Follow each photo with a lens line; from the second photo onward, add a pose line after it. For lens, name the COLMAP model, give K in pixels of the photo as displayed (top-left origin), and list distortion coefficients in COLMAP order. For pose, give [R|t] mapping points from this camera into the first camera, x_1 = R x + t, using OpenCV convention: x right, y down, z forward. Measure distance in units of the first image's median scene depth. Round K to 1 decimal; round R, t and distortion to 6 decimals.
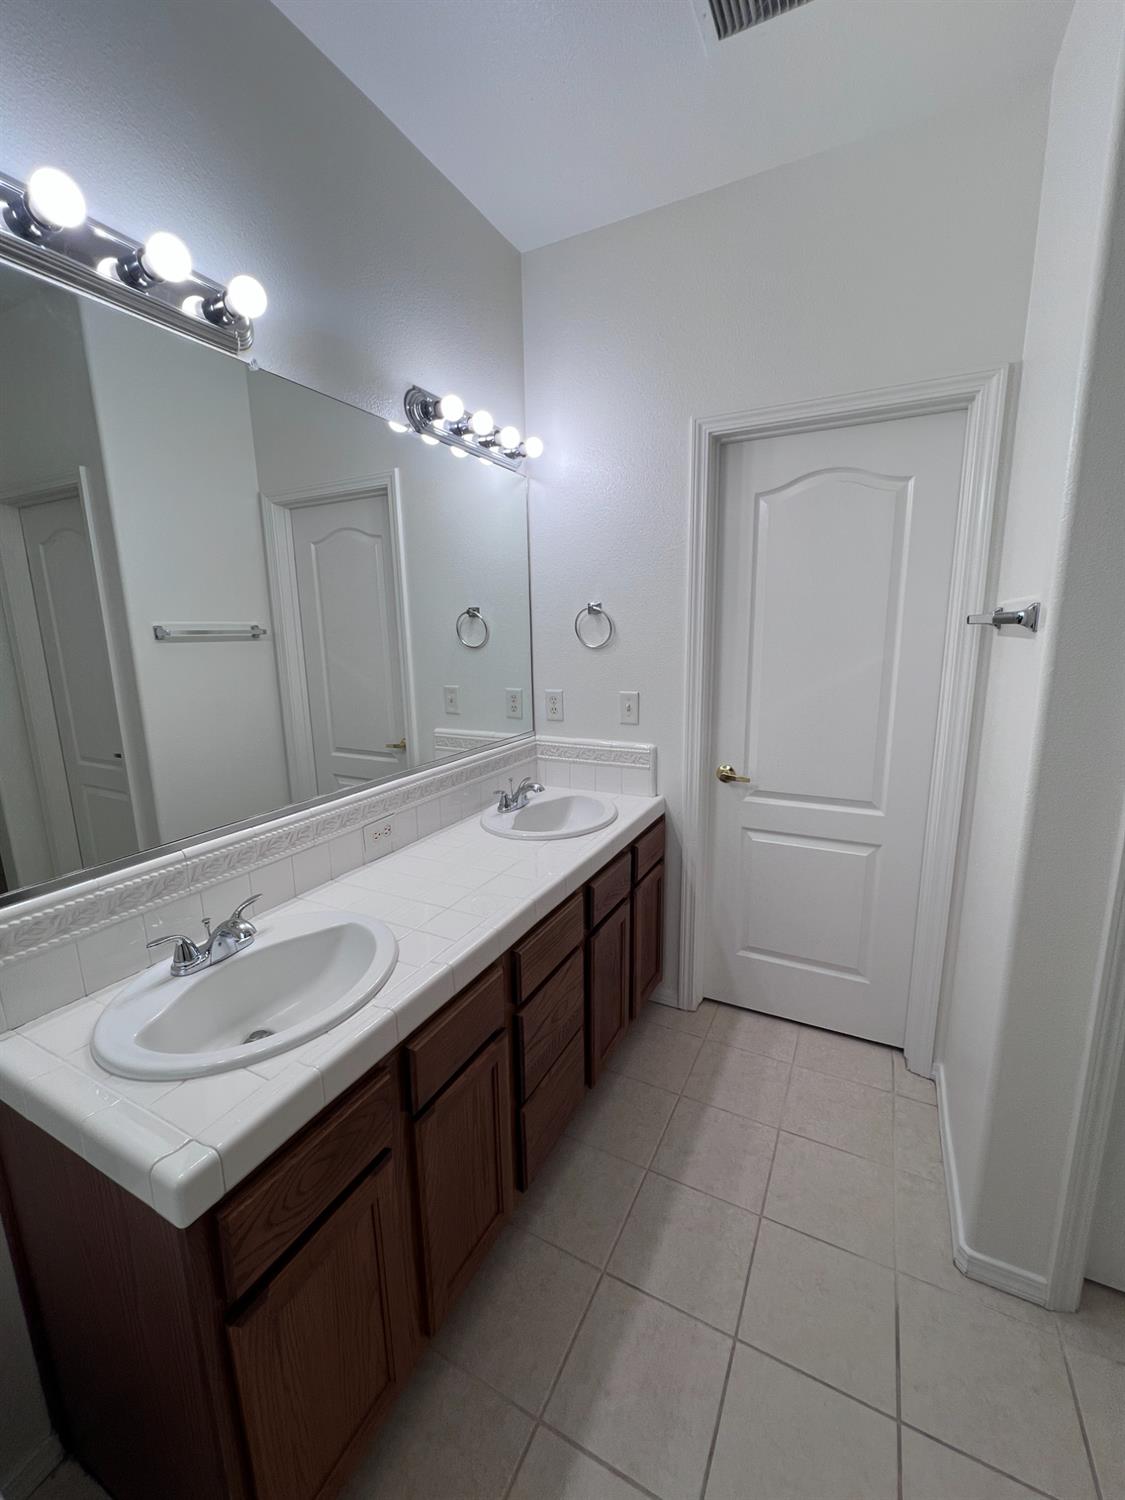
lens RADIAL K [[597.9, 0, 568.5], [0, 597.9, 743.8], [0, 0, 1]] dist [0.000429, 0.000232]
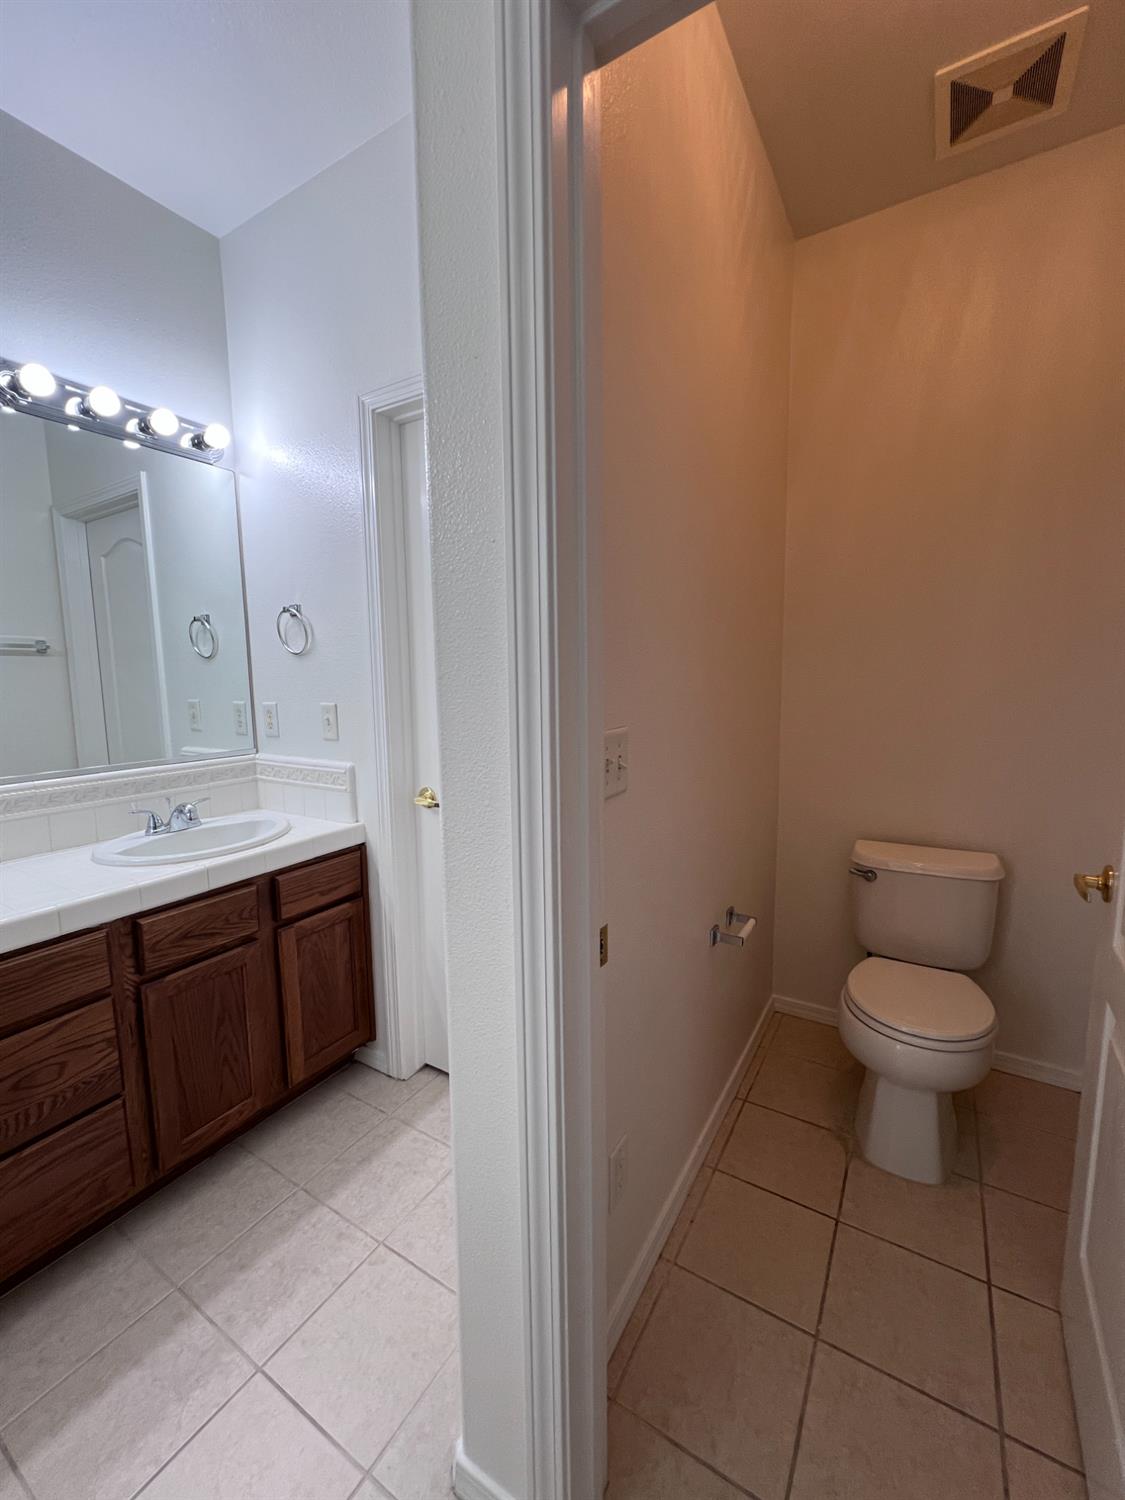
lens RADIAL K [[597.9, 0, 558.6], [0, 597.9, 746.0], [0, 0, 1]] dist [0.000429, 0.000232]
pose [[0.997283, 0.012895, -0.072531, 0.474813], [-0.017724, 0.997641, -0.066327, 0.027183], [0.071505, 0.067432, 0.995158, 0.137641]]
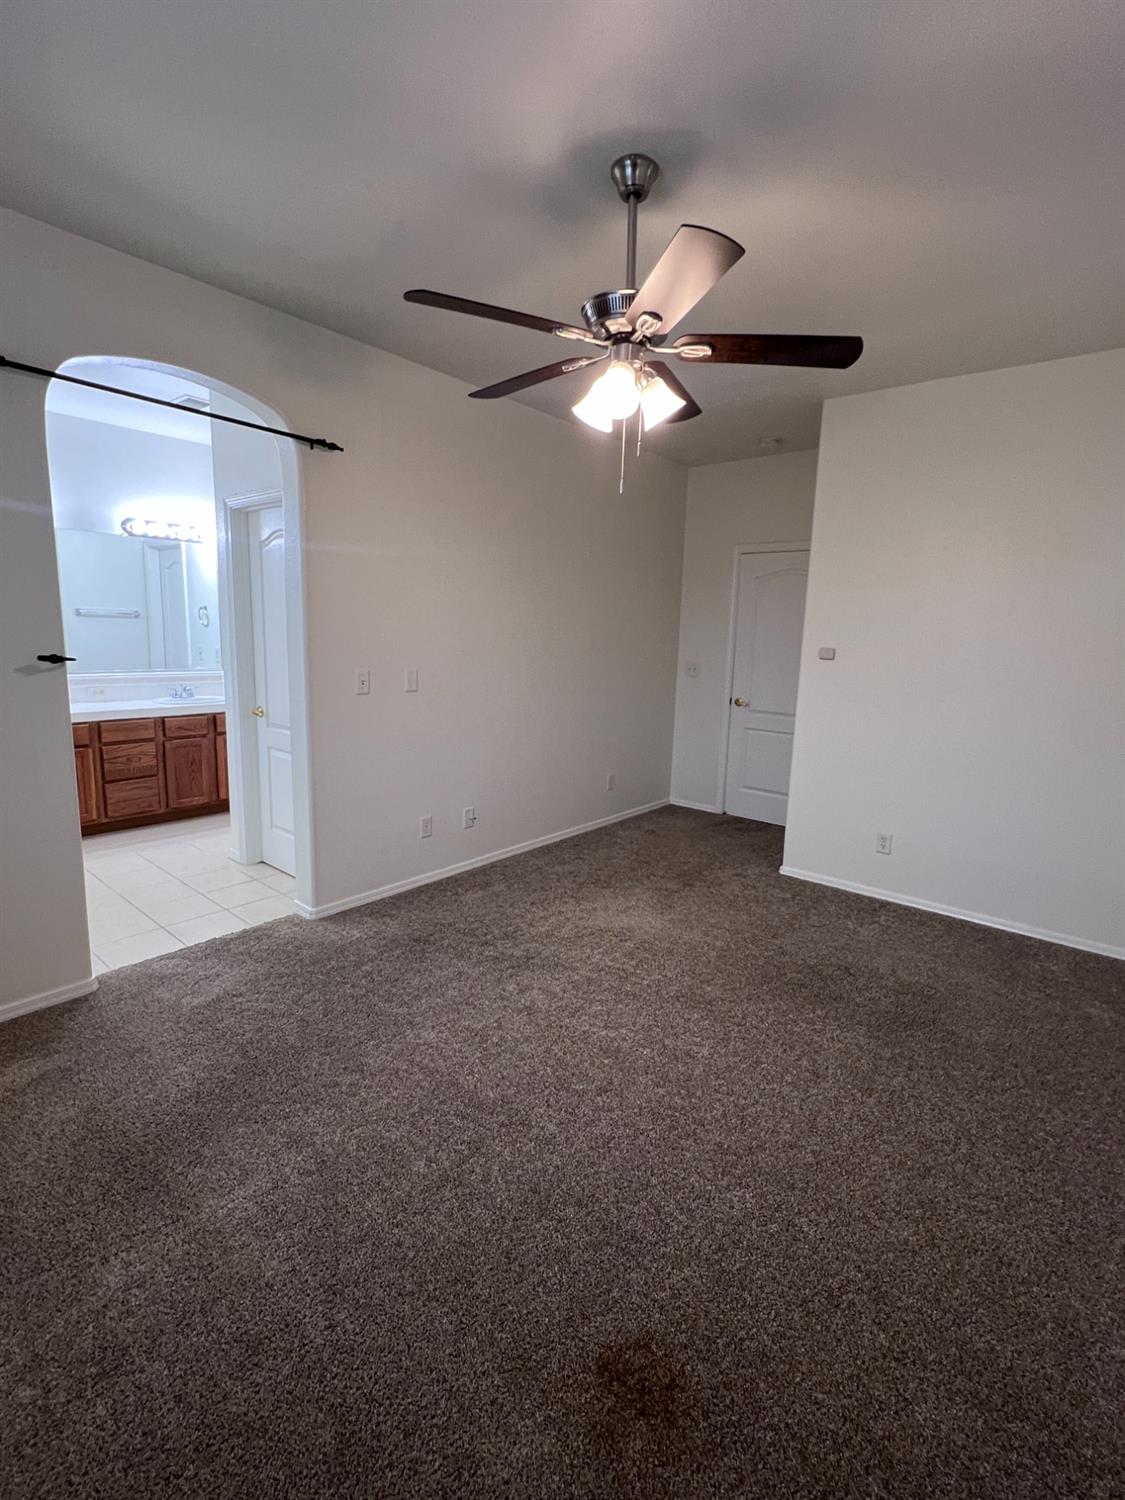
lens RADIAL K [[707.9, 0, 564.8], [0, 707.9, 755.1], [0, 0, 1]] dist [0.000590, 0.000379]
pose [[0.970243, 0.082857, -0.227515, 1.606610], [-0.088581, 0.995955, -0.015047, 0.199357], [0.225348, 0.034753, 0.973658, -1.010020]]
